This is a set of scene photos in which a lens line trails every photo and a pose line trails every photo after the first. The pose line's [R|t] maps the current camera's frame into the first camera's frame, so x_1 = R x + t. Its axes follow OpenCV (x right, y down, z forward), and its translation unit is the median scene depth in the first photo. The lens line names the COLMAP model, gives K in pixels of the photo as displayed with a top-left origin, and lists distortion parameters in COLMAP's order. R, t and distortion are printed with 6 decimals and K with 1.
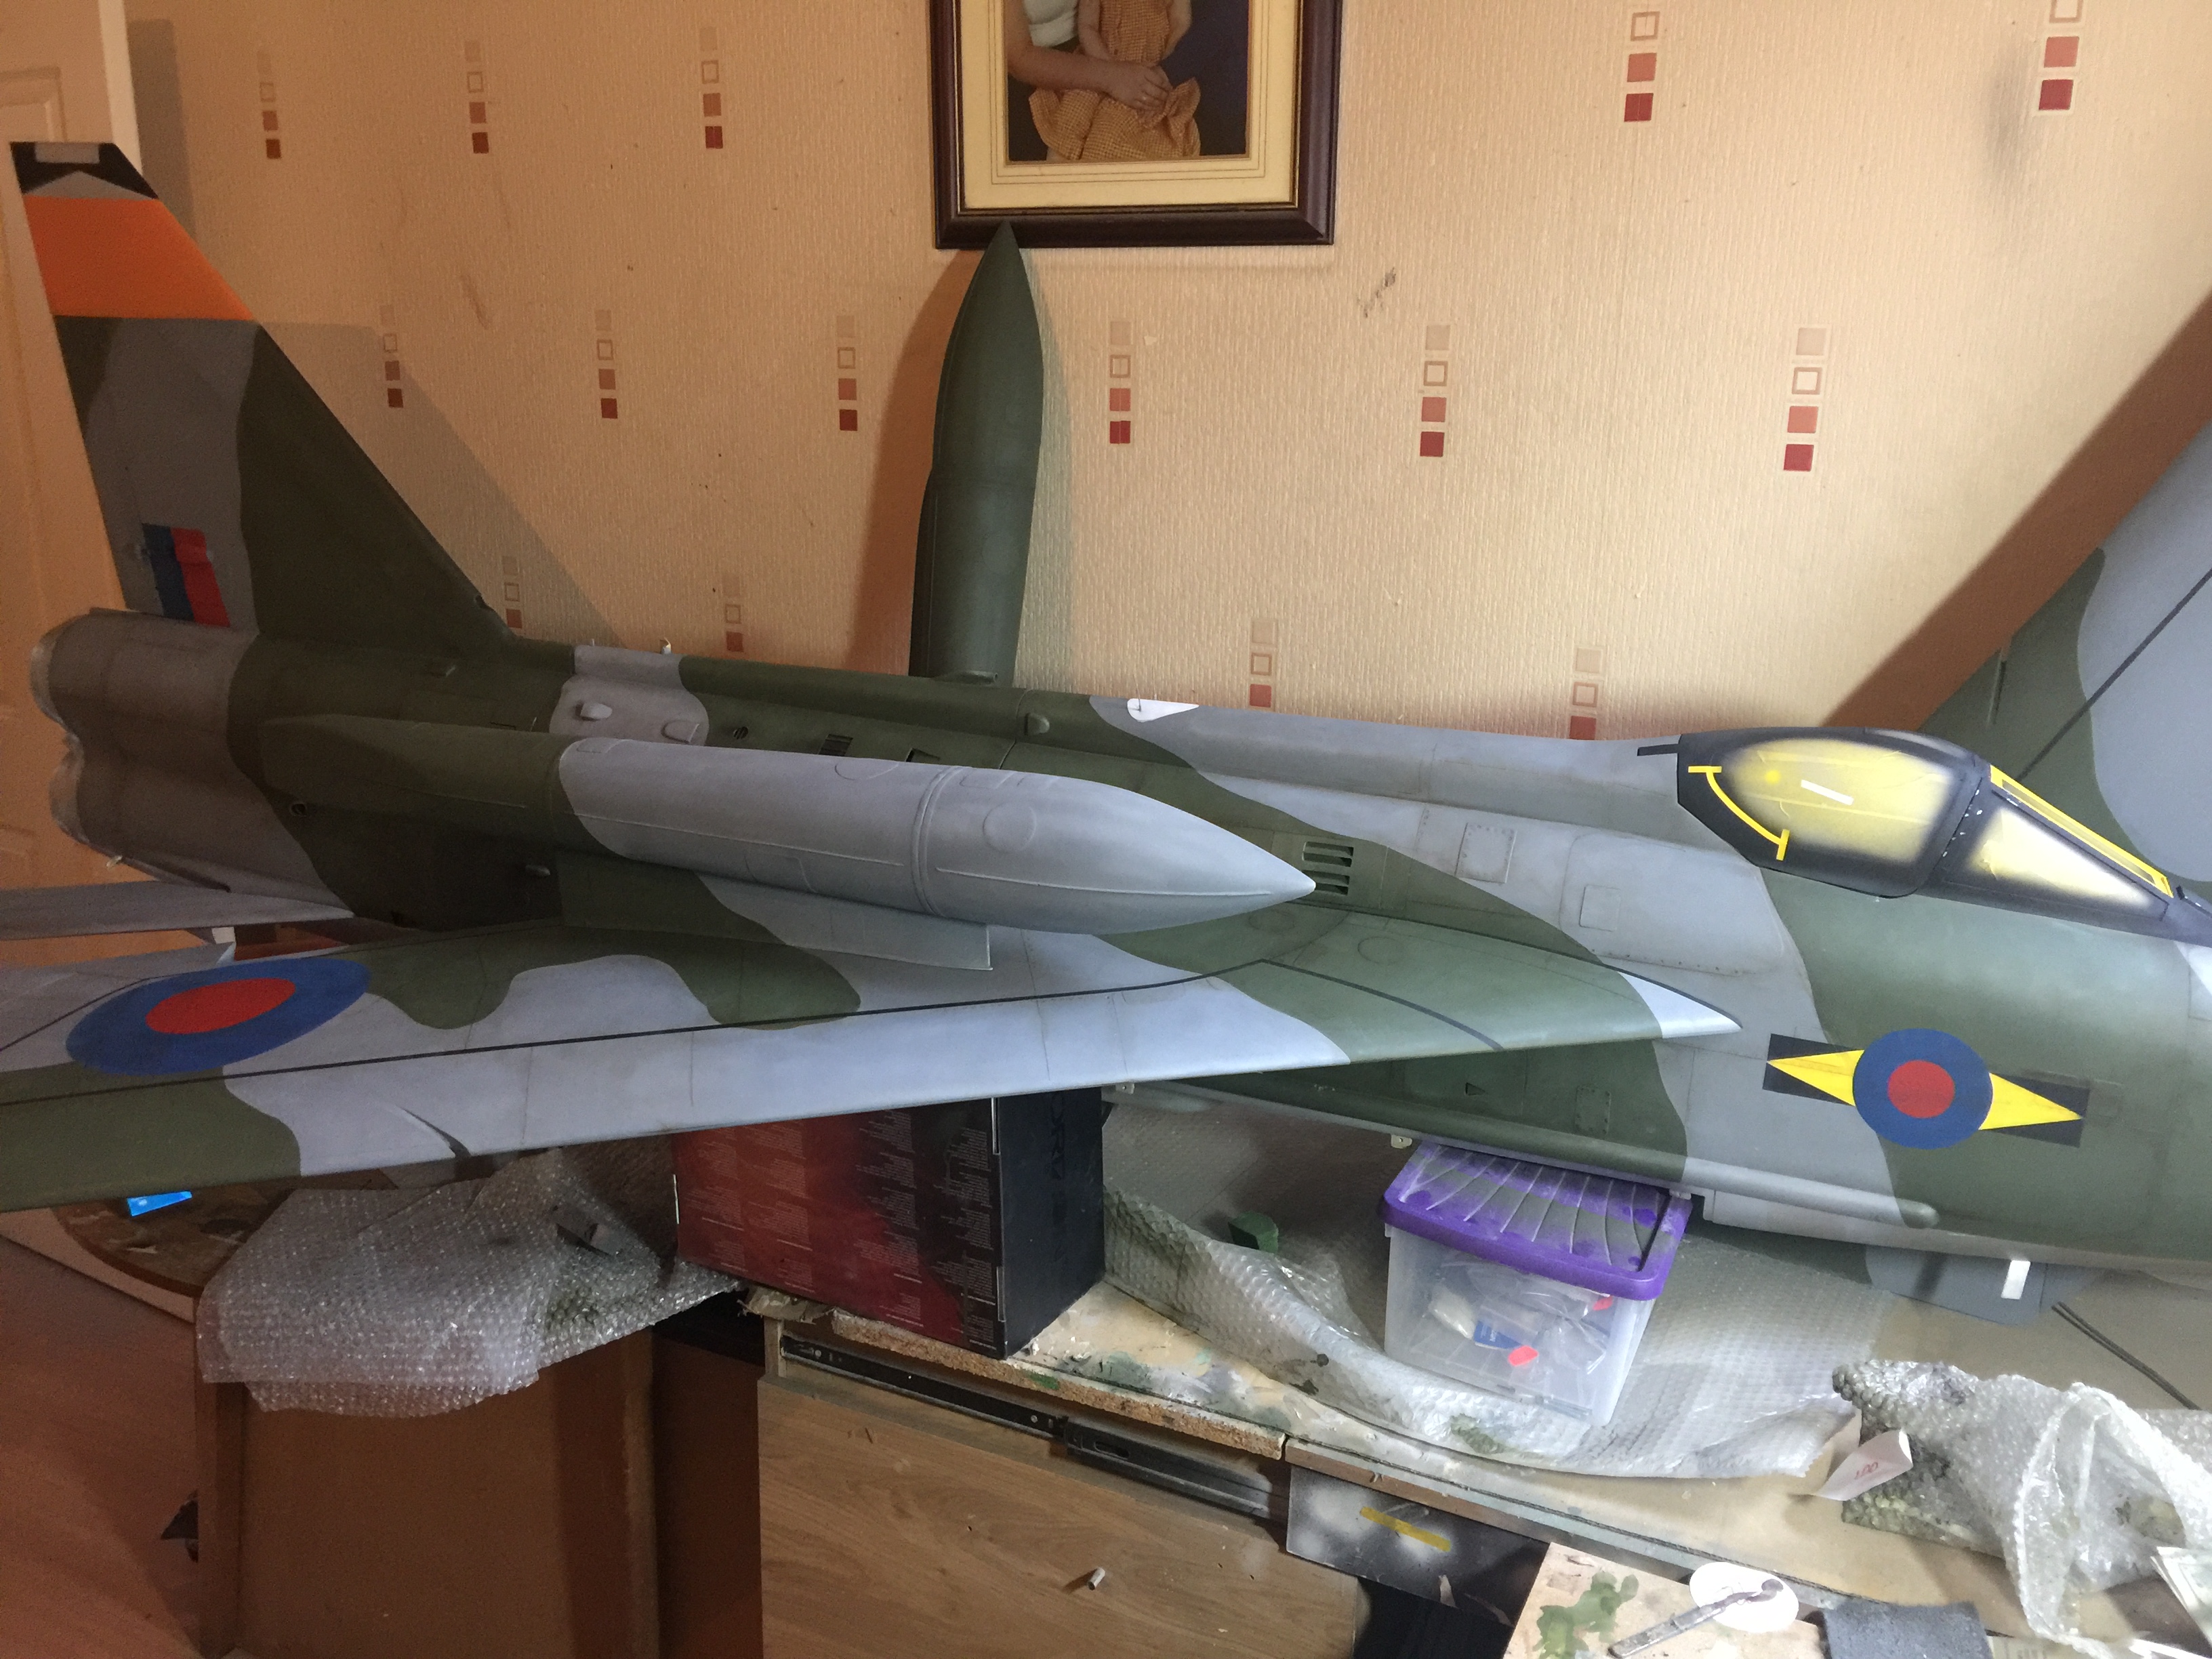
lens RADIAL K [[1864.8, 0, 1116.0], [0, 1864.8, 806.2], [0, 0, 1]] dist [0.092454, -0.150101]
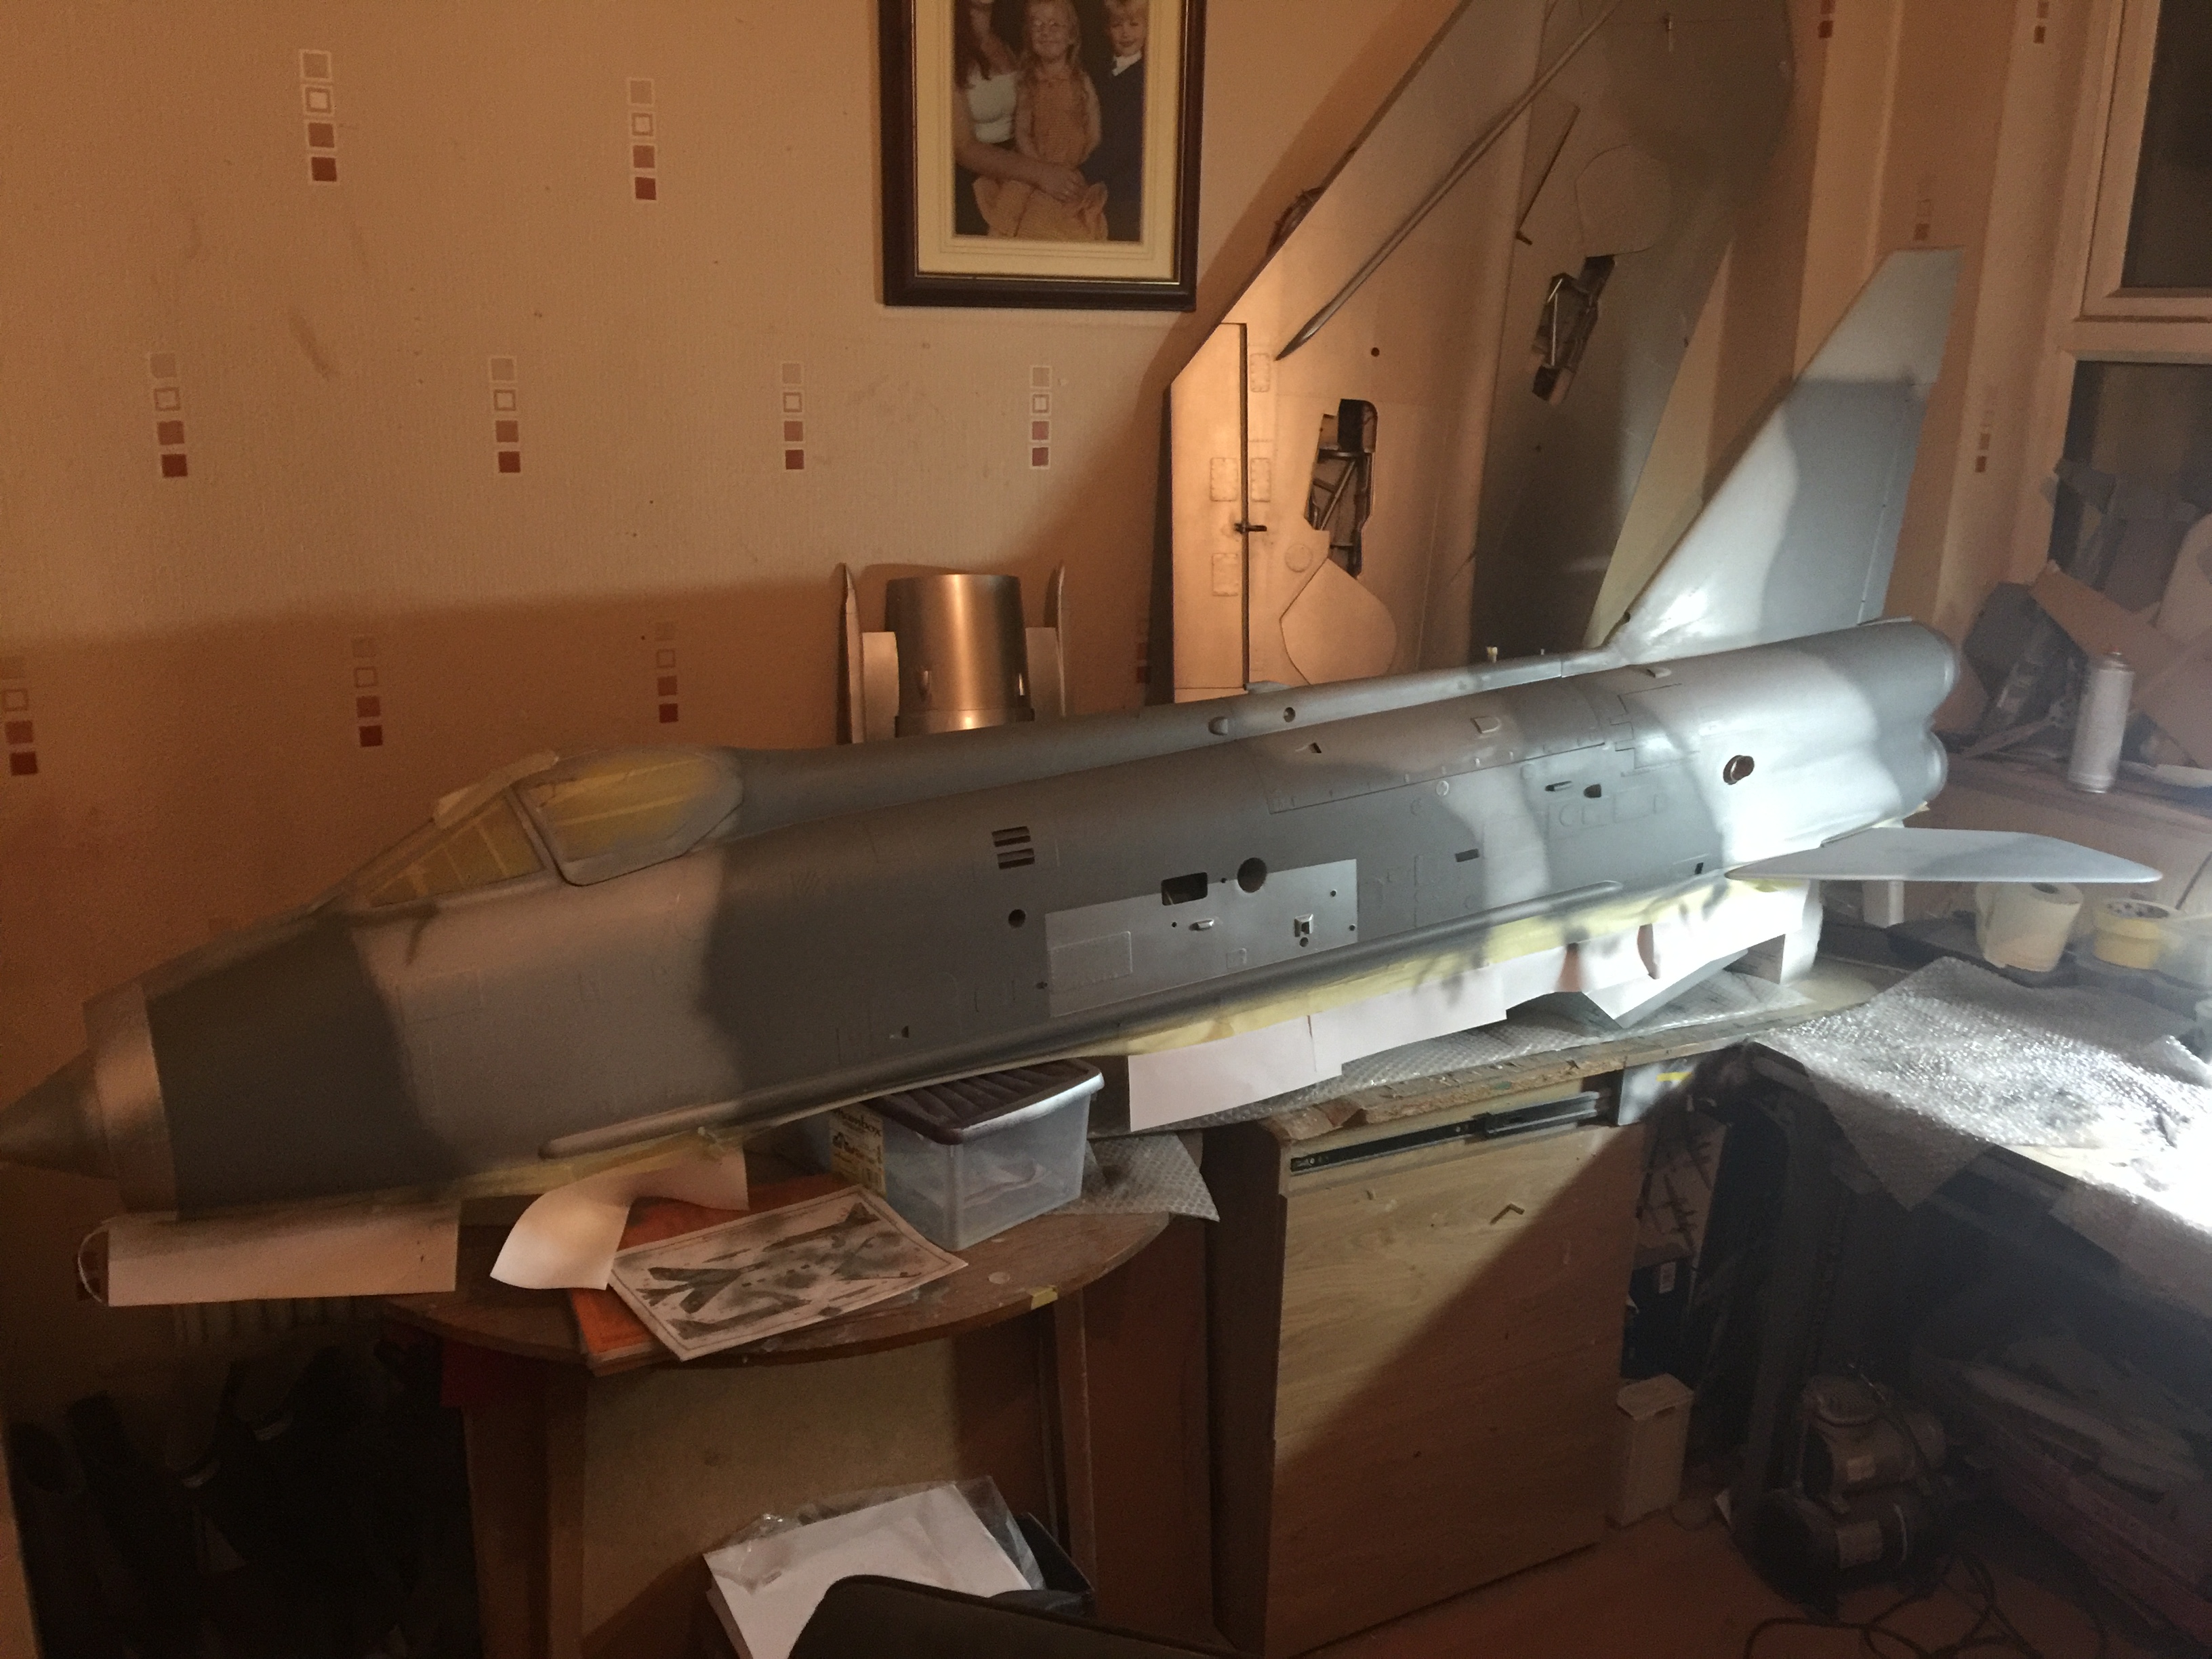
lens RADIAL K [[1882.8, 0, 1107.5], [0, 1882.8, 818.0], [0, 0, 1]] dist [0.074746, -0.134376]
pose [[0.583207, -0.199552, 0.787432, -1.056260], [0.198019, 0.975039, 0.100434, -0.088915], [-0.787819, 0.097353, 0.608165, 0.245499]]
